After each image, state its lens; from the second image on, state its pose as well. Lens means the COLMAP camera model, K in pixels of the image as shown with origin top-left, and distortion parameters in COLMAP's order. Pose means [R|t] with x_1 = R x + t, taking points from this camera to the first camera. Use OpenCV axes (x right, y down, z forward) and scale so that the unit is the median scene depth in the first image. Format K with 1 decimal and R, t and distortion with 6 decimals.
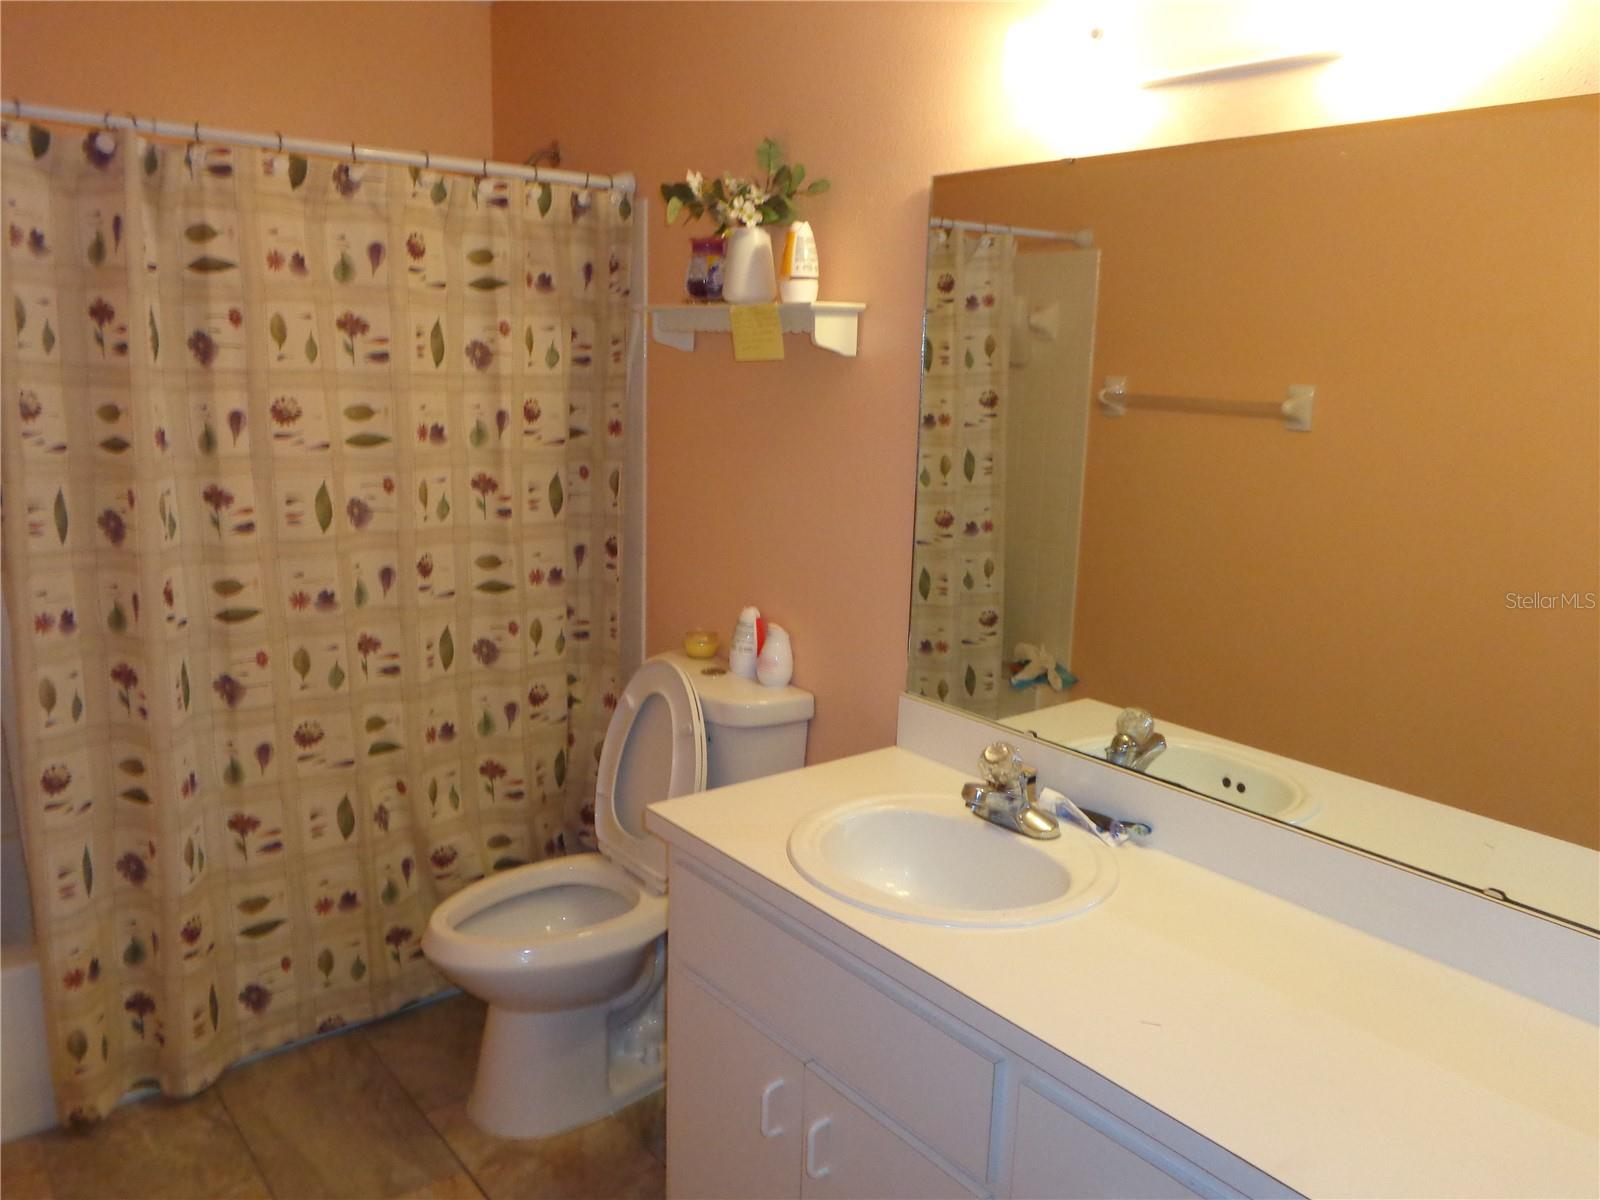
lens RADIAL K [[1274.4, 0, 799.5], [0, 1274.4, 602.0], [0, 0, 1]] dist [0.009176, 0.004266]
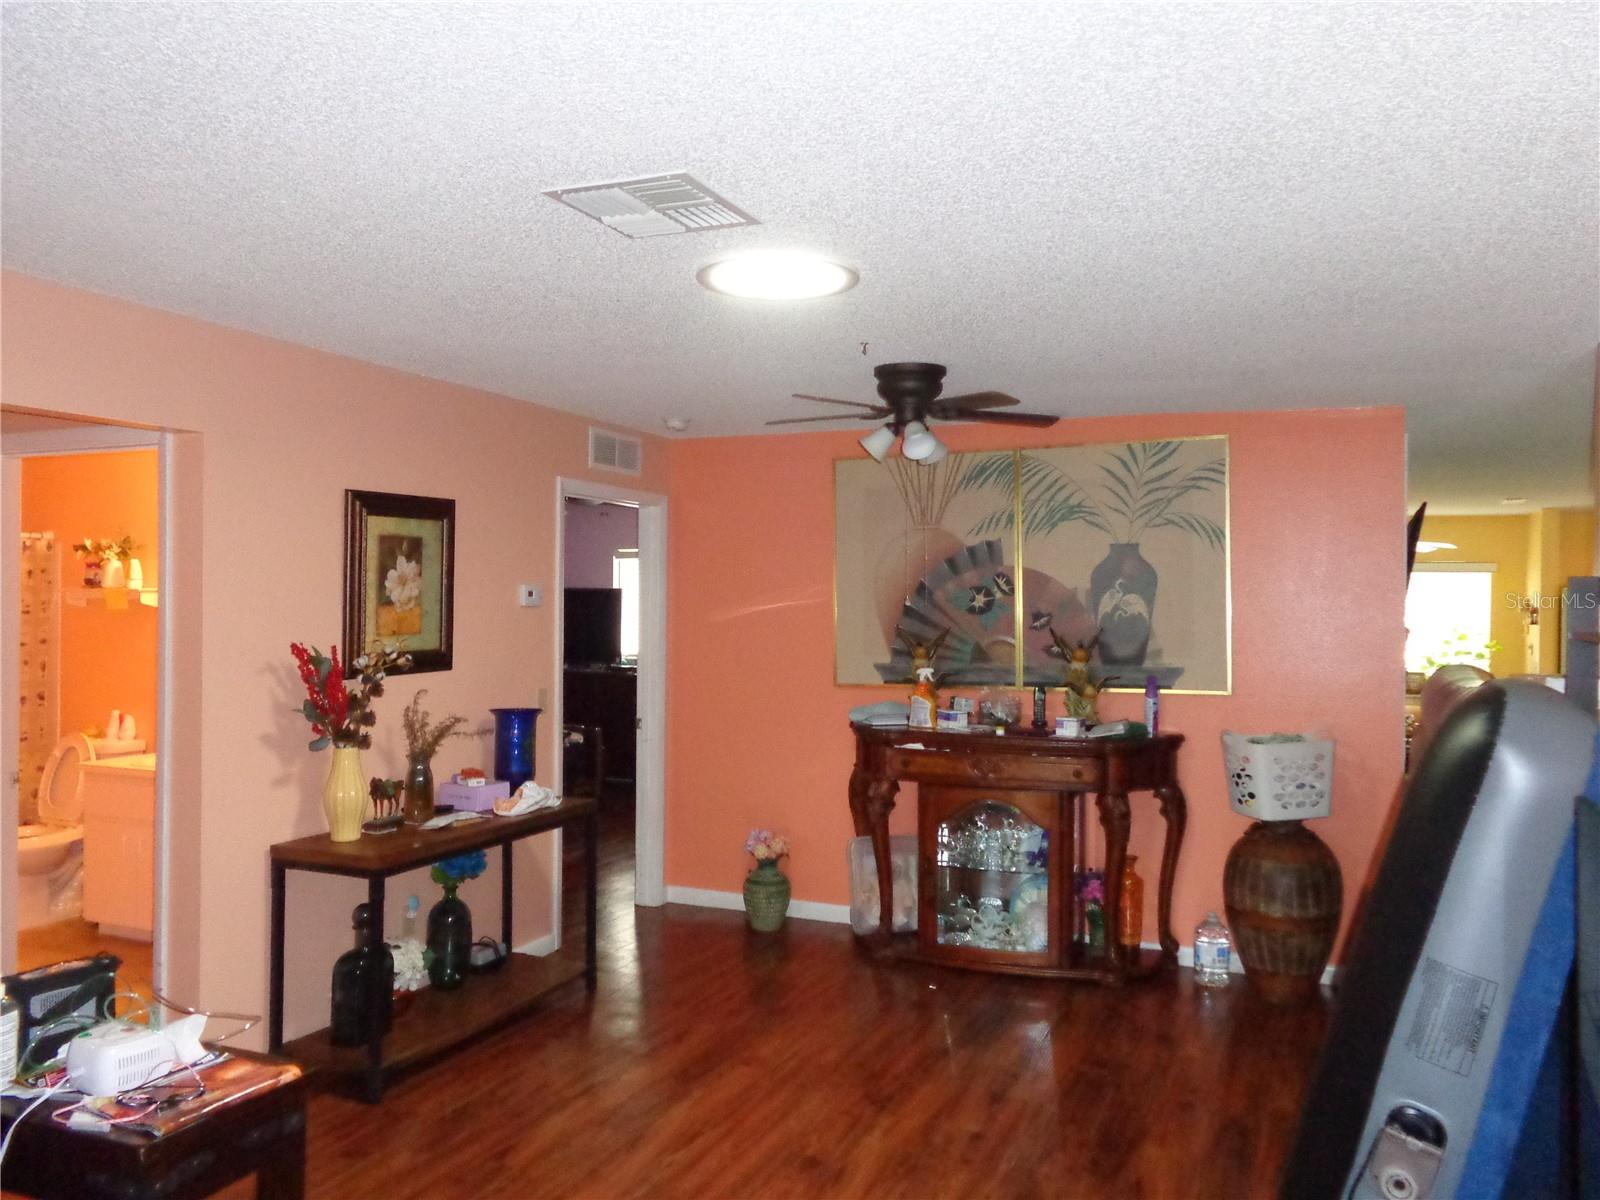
lens RADIAL K [[1274.4, 0, 803.2], [0, 1274.4, 599.6], [0, 0, 1]] dist [0.009176, 0.004266]
pose [[0.892224, -0.026012, 0.450844, 0.037460], [0.110285, 0.980662, -0.161675, 0.338508], [-0.437920, 0.193971, 0.877839, -1.760792]]
